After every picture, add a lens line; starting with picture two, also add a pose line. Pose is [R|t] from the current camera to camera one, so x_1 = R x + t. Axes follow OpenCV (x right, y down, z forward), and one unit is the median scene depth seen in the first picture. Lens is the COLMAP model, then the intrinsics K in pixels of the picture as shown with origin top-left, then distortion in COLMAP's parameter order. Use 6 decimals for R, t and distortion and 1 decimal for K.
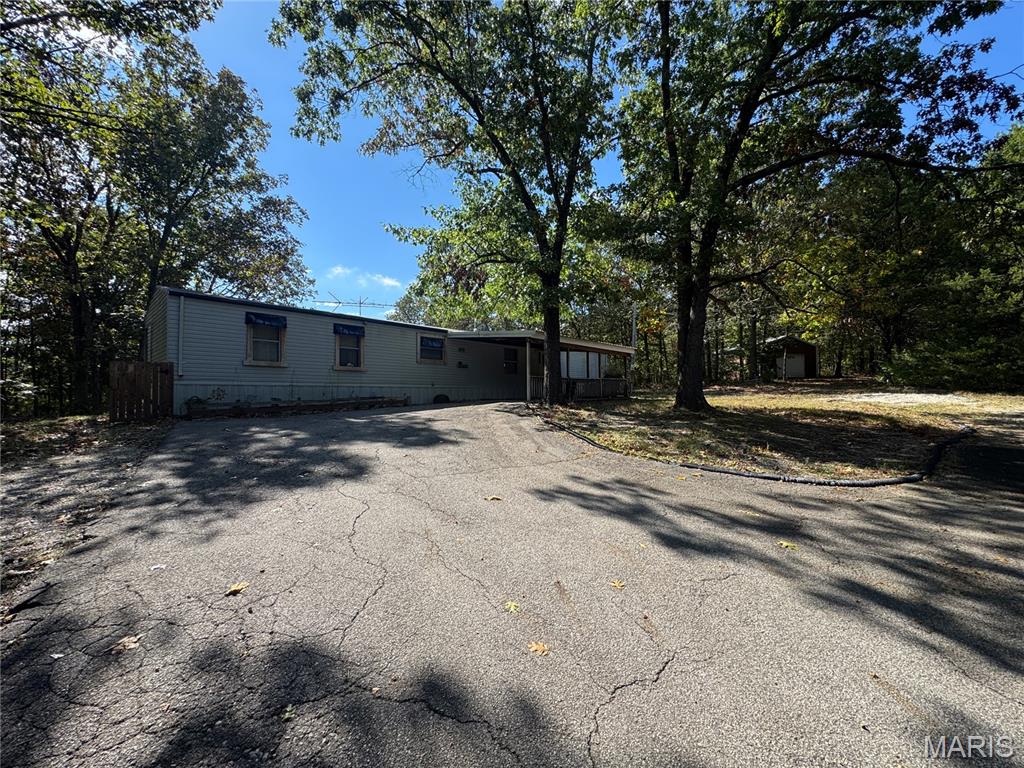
lens RADIAL K [[412.0, 0, 513.2], [0, 412.0, 384.5], [0, 0, 1]] dist [0.001324, -0.002048]
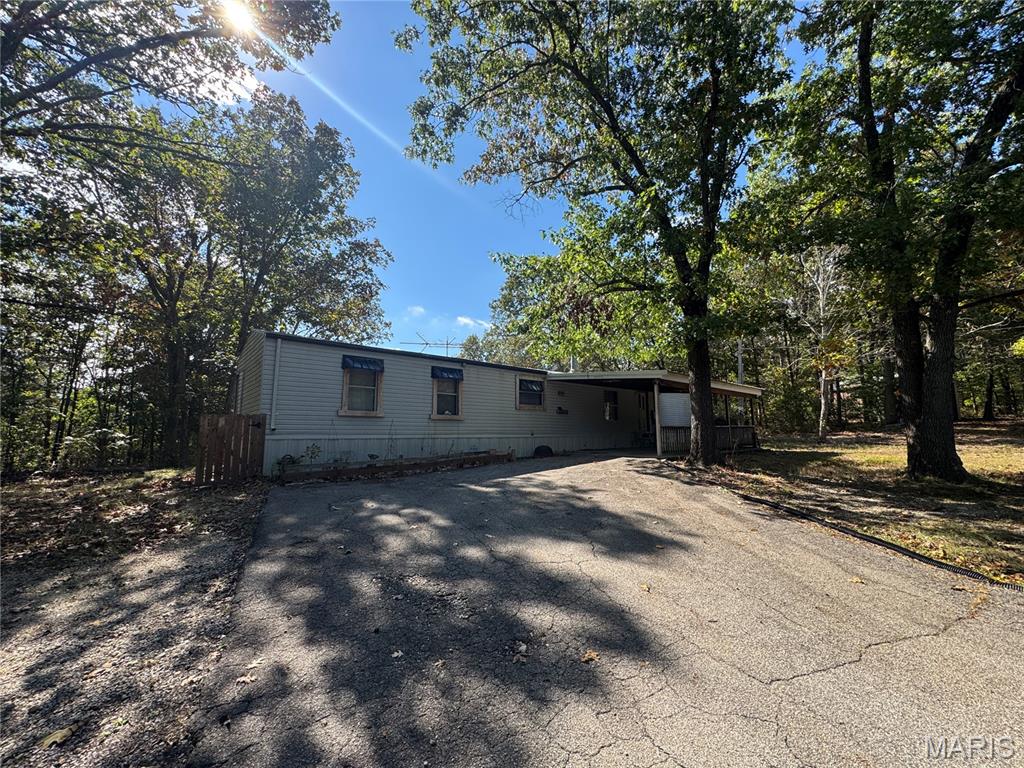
lens RADIAL K [[412.0, 0, 512.6], [0, 412.0, 381.8], [0, 0, 1]] dist [0.001324, -0.002048]
pose [[0.992556, -0.013097, -0.121087, -0.142817], [0.000655, 0.994761, -0.102221, -0.022454], [0.121791, 0.101381, 0.987365, 0.140070]]
